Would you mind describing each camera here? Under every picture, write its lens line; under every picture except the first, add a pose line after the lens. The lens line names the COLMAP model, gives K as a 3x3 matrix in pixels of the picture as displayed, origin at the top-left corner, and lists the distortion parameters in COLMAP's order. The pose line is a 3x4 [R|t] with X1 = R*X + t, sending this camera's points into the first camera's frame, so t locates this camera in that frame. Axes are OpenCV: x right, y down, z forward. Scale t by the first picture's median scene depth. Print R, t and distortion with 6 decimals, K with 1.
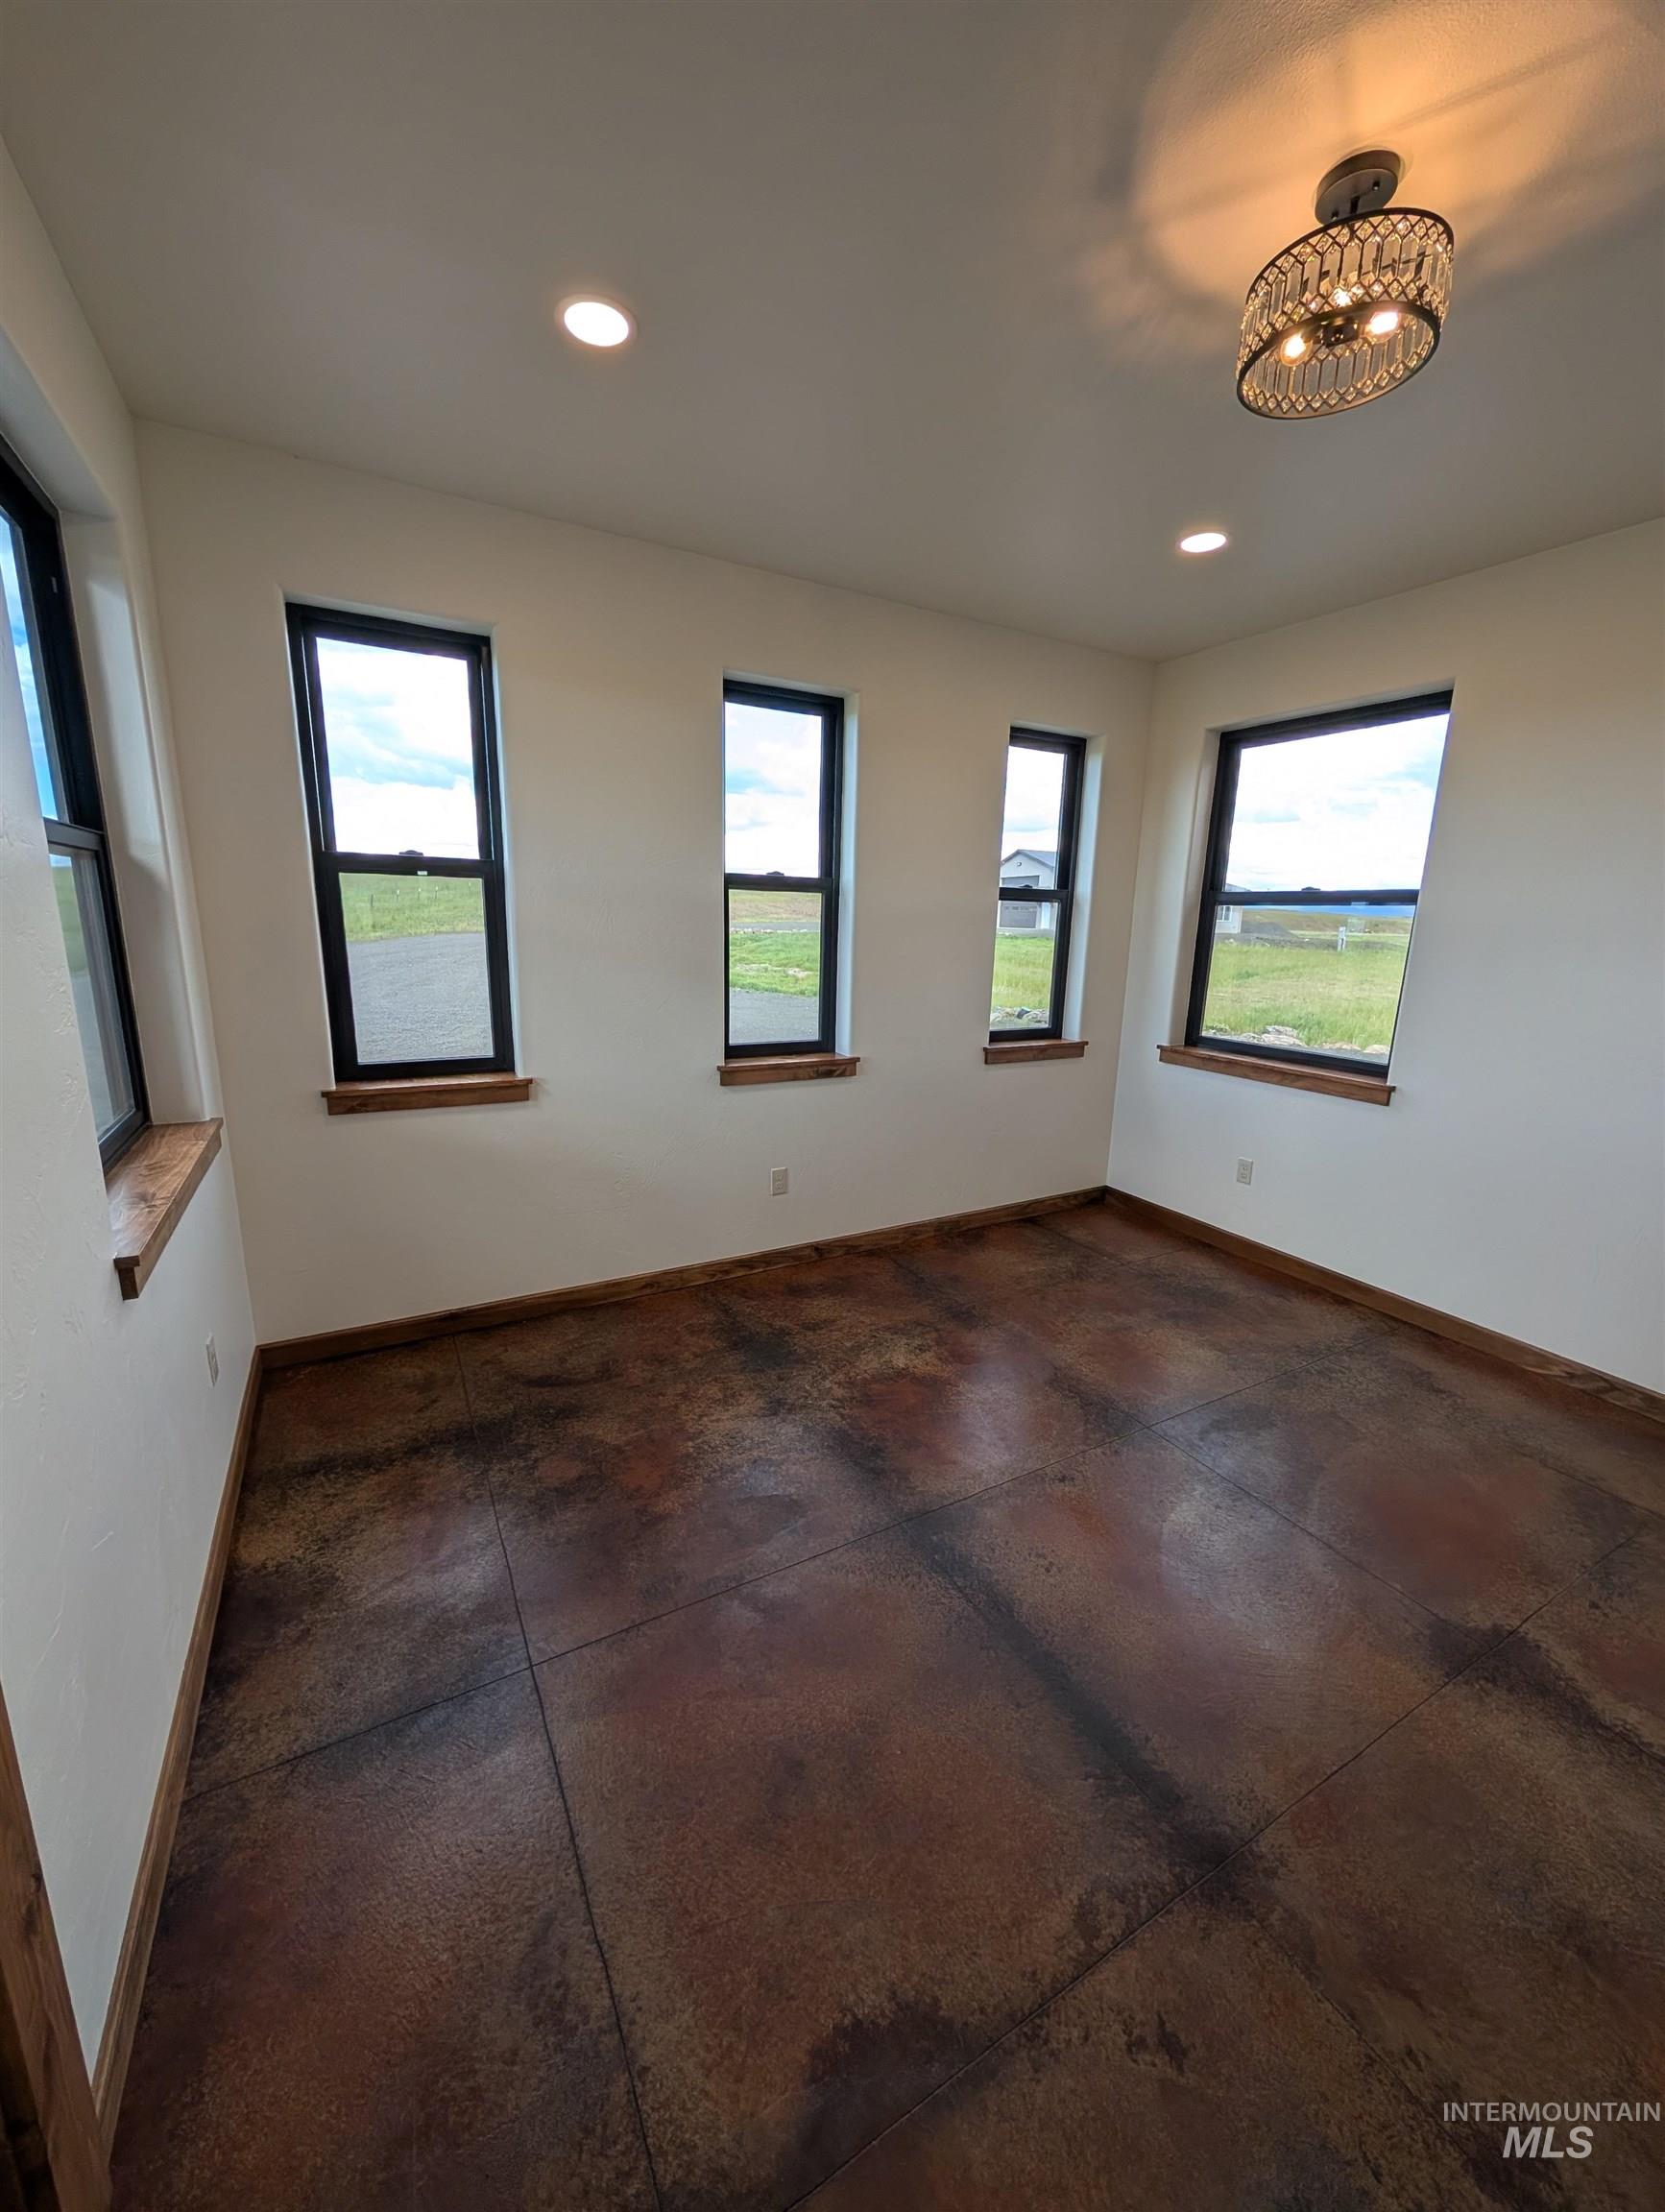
lens RADIAL K [[837.1, 0, 834.2], [0, 837.1, 1098.7], [0, 0, 1]] dist [-0.002374, 0.000070]
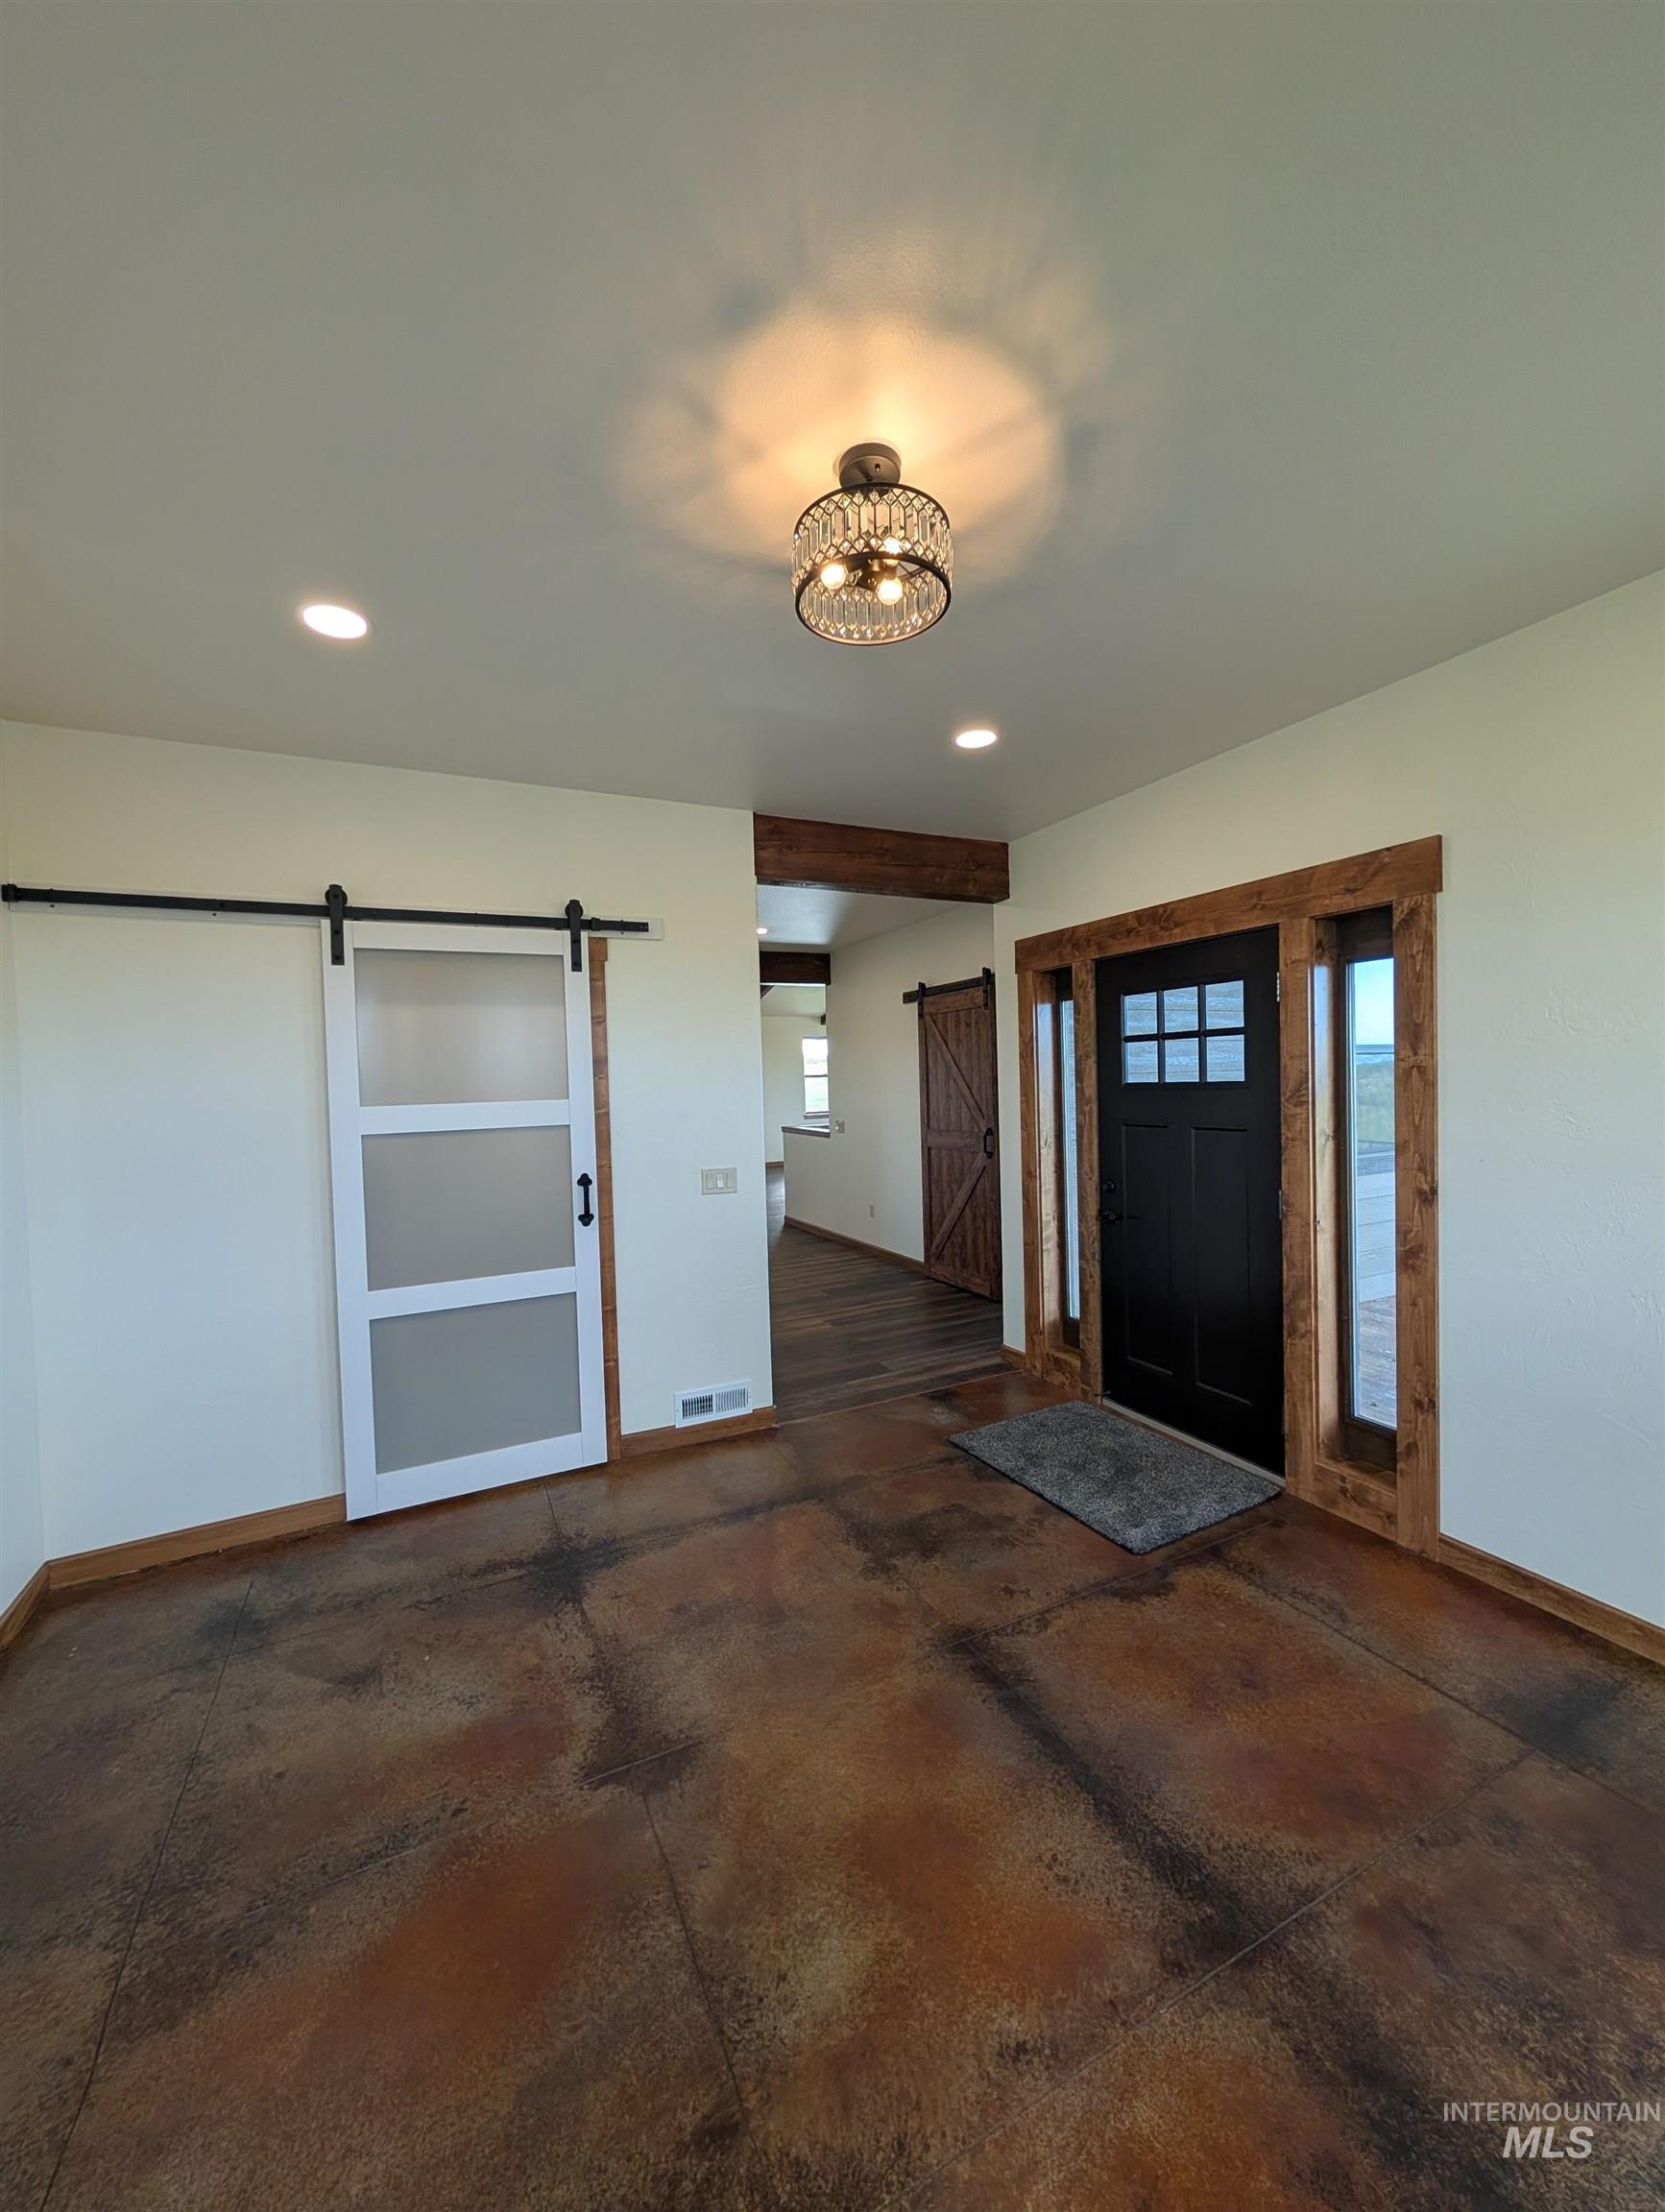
lens RADIAL K [[837.1, 0, 835.8], [0, 837.1, 1107.4], [0, 0, 1]] dist [-0.002374, 0.000070]
pose [[-0.998700, 0.002184, 0.050918, 0.555740], [0.014627, 0.969333, 0.245316, -0.468077], [-0.048821, 0.245742, -0.968105, 2.116215]]
